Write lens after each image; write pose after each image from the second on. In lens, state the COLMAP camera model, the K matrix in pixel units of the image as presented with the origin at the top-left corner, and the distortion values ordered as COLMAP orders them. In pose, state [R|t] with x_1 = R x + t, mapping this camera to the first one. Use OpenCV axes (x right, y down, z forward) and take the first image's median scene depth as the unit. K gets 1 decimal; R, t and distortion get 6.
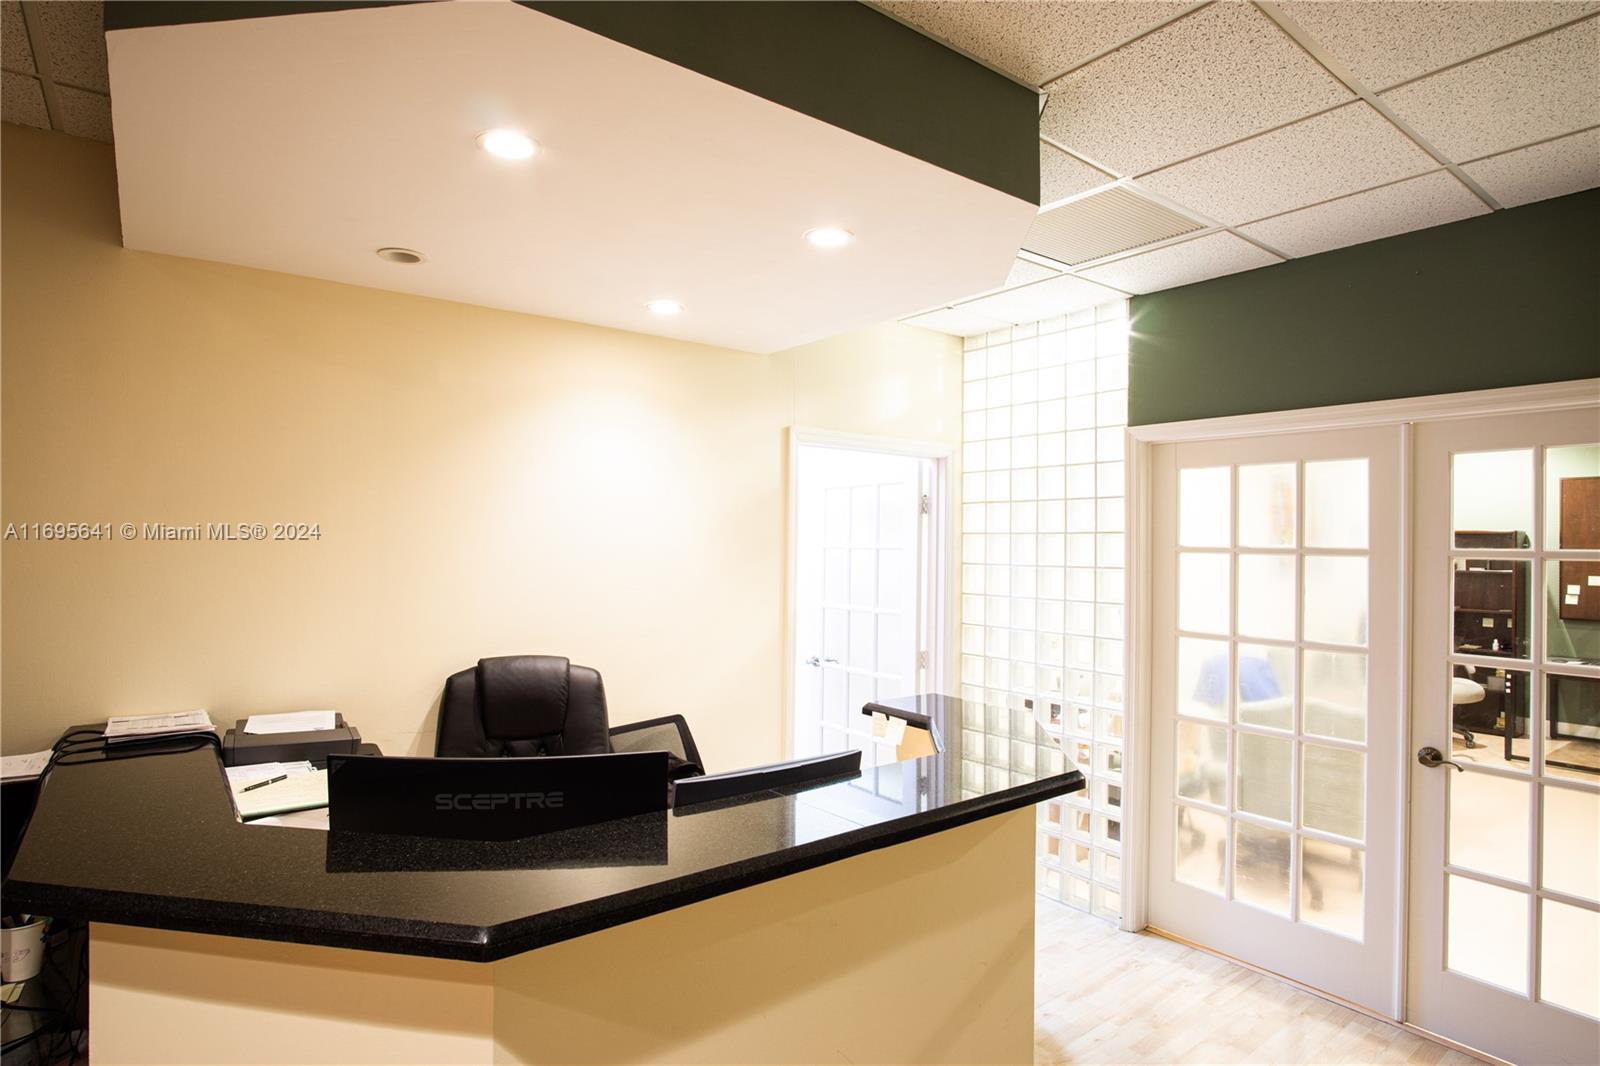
lens RADIAL K [[853.6, 0, 799.9], [0, 853.6, 530.2], [0, 0, 1]] dist [-0.009231, 0.000265]
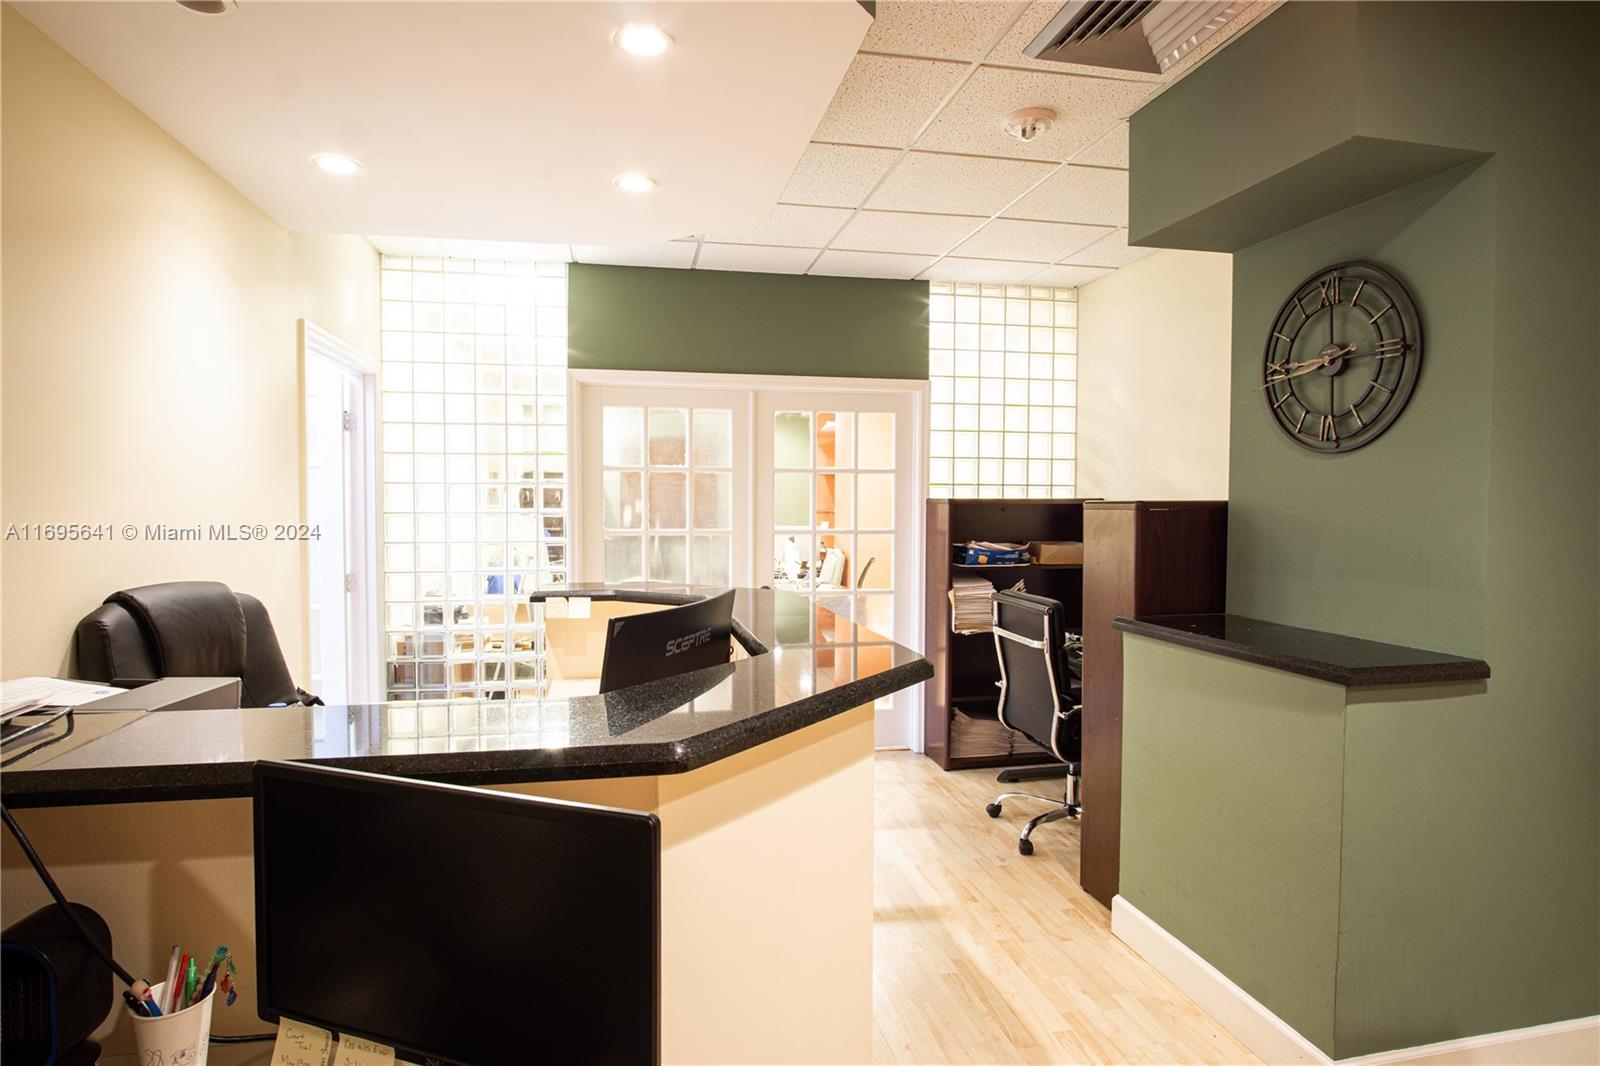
lens RADIAL K [[853.6, 0, 799.9], [0, 853.6, 530.2], [0, 0, 1]] dist [-0.009231, 0.000265]
pose [[0.431551, -0.042351, 0.901094, -0.320756], [-0.006007, 0.998740, 0.049817, 0.026900], [-0.902069, -0.026912, 0.430753, 0.082338]]
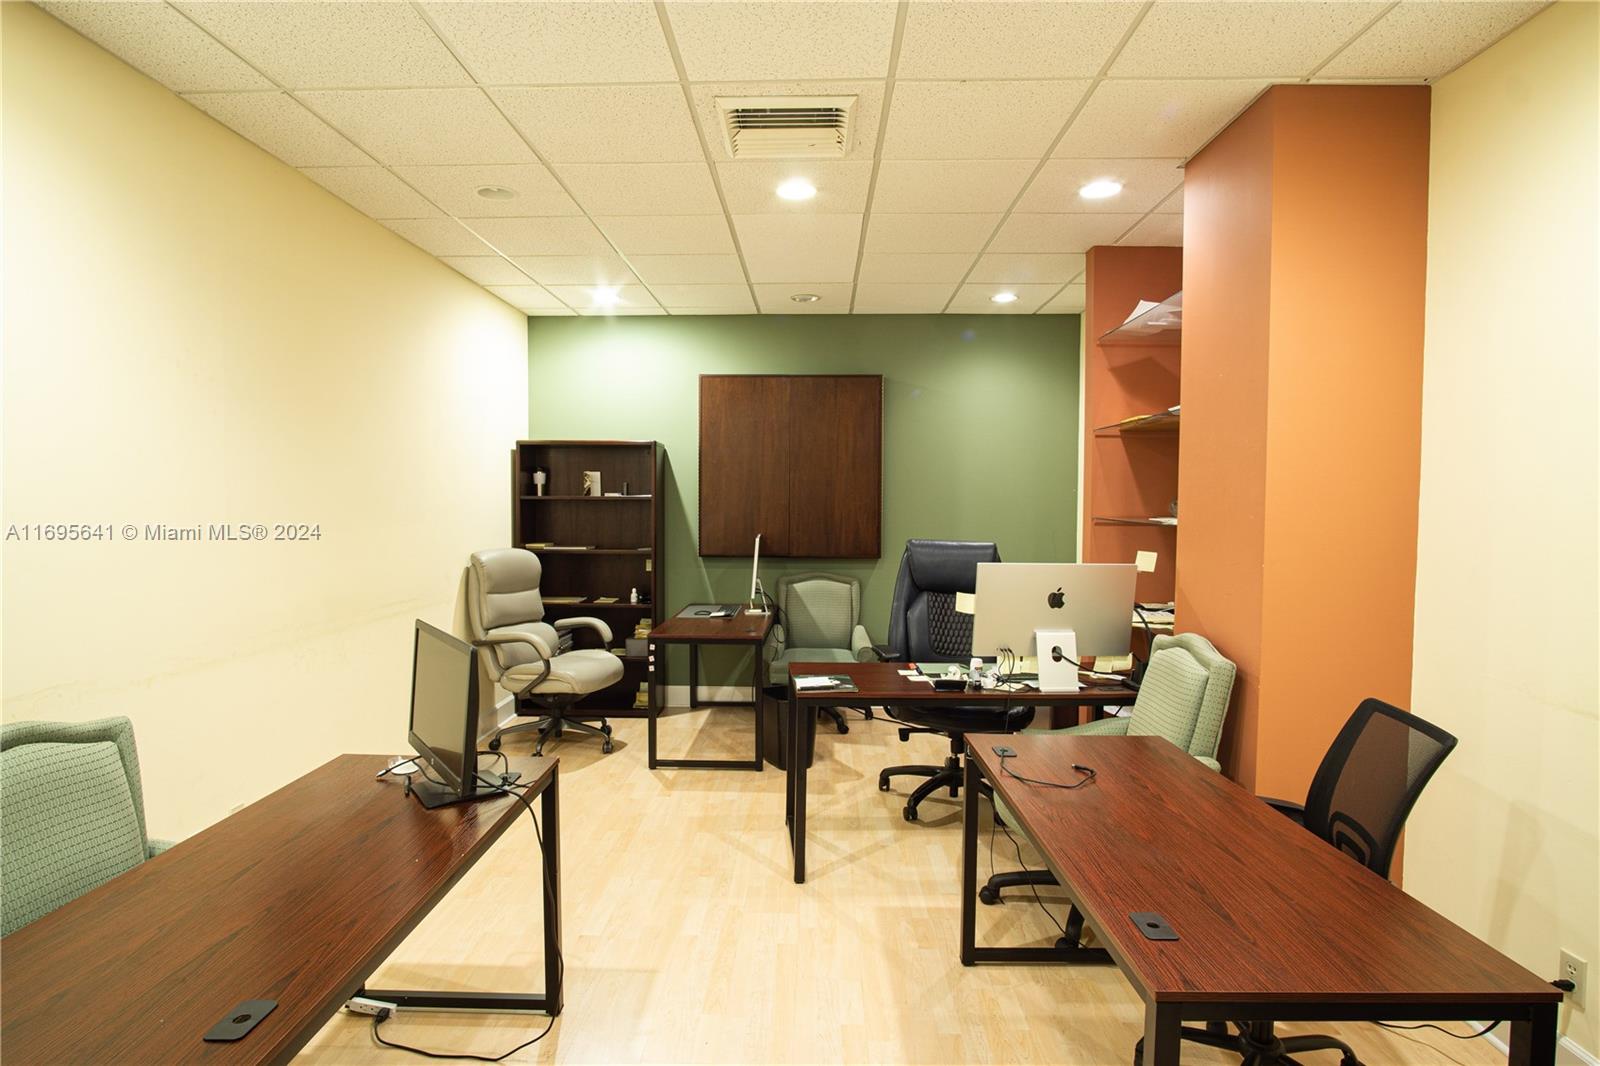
lens RADIAL K [[853.6, 0, 799.9], [0, 853.6, 530.2], [0, 0, 1]] dist [-0.009231, 0.000265]
pose [[0.630503, -0.039094, 0.775201, 0.364985], [-0.005427, 0.998484, 0.054769, 0.039195], [-0.776168, -0.038739, 0.629335, 0.457126]]
